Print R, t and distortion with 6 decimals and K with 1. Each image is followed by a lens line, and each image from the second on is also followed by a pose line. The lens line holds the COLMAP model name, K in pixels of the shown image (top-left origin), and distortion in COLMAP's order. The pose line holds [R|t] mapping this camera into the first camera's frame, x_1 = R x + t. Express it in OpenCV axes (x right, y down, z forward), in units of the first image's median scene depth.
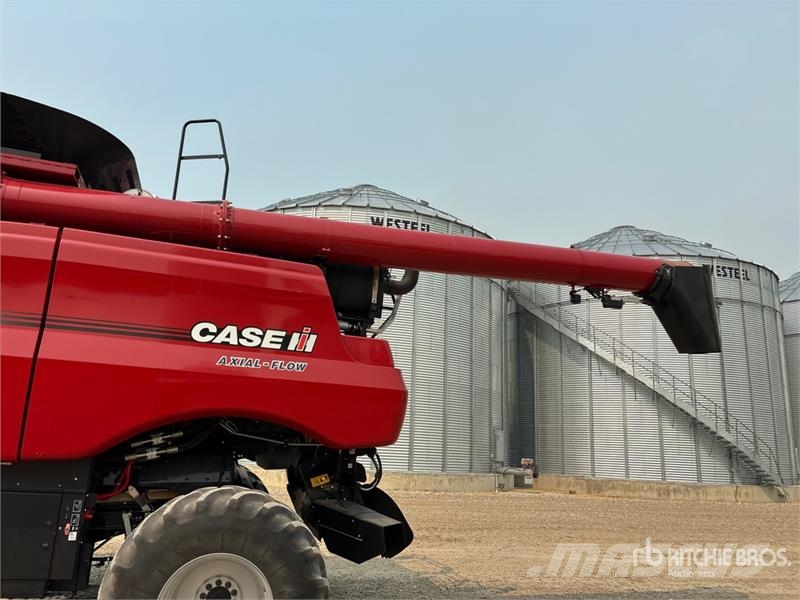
lens RADIAL K [[595.6, 0, 400.0], [0, 595.6, 300.0], [0, 0, 1]] dist [0.070559, -0.092879]
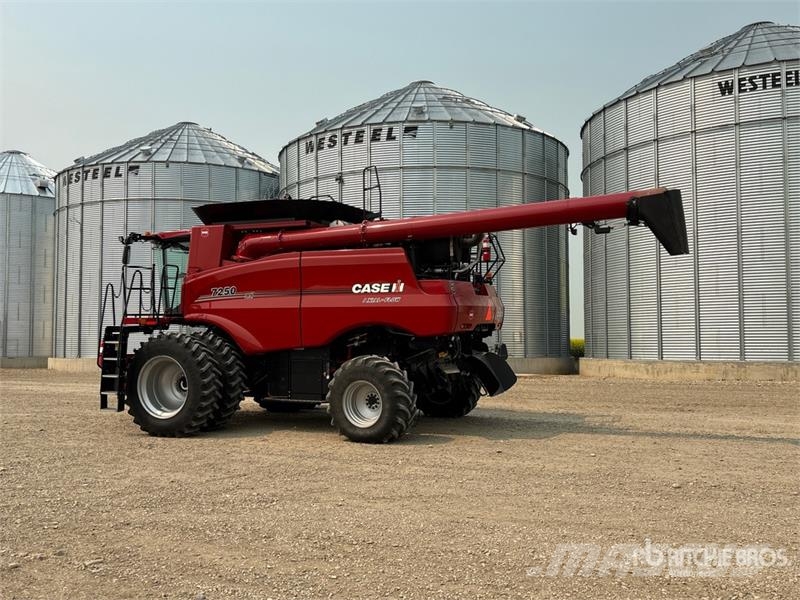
lens RADIAL K [[754.8, 0, 400.0], [0, 754.8, 300.0], [0, 0, 1]] dist [0.121619, -0.160665]
pose [[0.741164, -0.084168, -0.666027, 1.497810], [0.195999, 0.976014, 0.094767, -0.125209], [0.642075, -0.200779, 0.739883, -0.872180]]
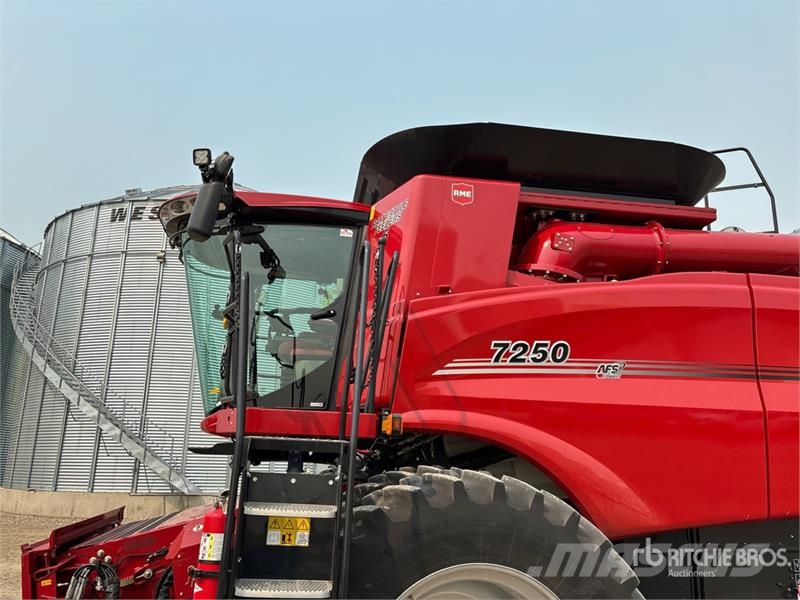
lens RADIAL K [[595.6, 0, 400.0], [0, 595.6, 300.0], [0, 0, 1]] dist [0.070559, -0.092879]
pose [[0.985301, -0.071563, -0.155118, -0.859342], [0.066540, 0.997085, -0.037345, -0.070160], [0.157338, 0.026474, 0.987190, -0.035357]]
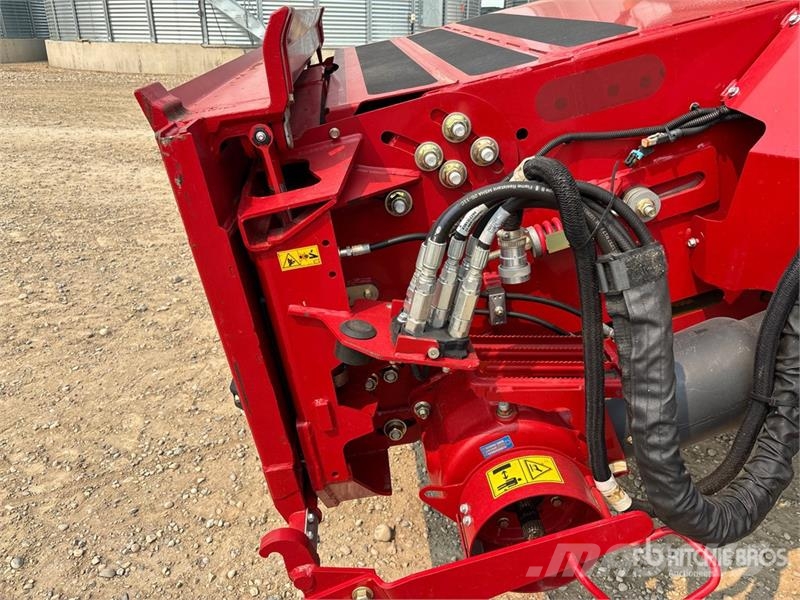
lens RADIAL K [[595.6, 0, 400.0], [0, 595.6, 300.0], [0, 0, 1]] dist [0.070559, -0.092879]
pose [[0.969313, 0.077272, -0.233370, -1.374758], [0.081630, 0.794276, 0.602049, 0.138159], [0.231881, -0.602624, 0.763594, 0.524319]]
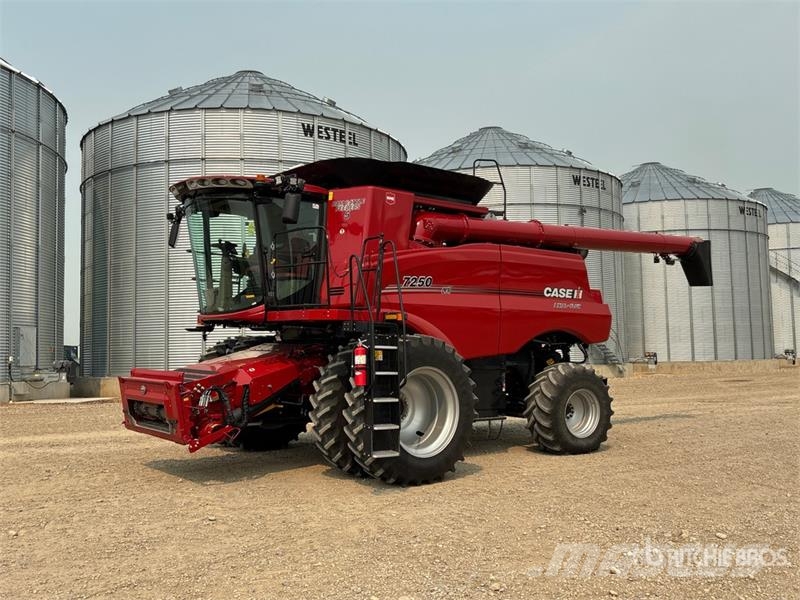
lens RADIAL K [[754.8, 0, 400.0], [0, 754.8, 300.0], [0, 0, 1]] dist [0.121619, -0.160665]
pose [[0.933491, -0.032922, 0.357086, -1.604588], [-0.029977, 0.985127, 0.169191, -0.319342], [-0.357345, -0.168643, 0.918621, -1.128179]]
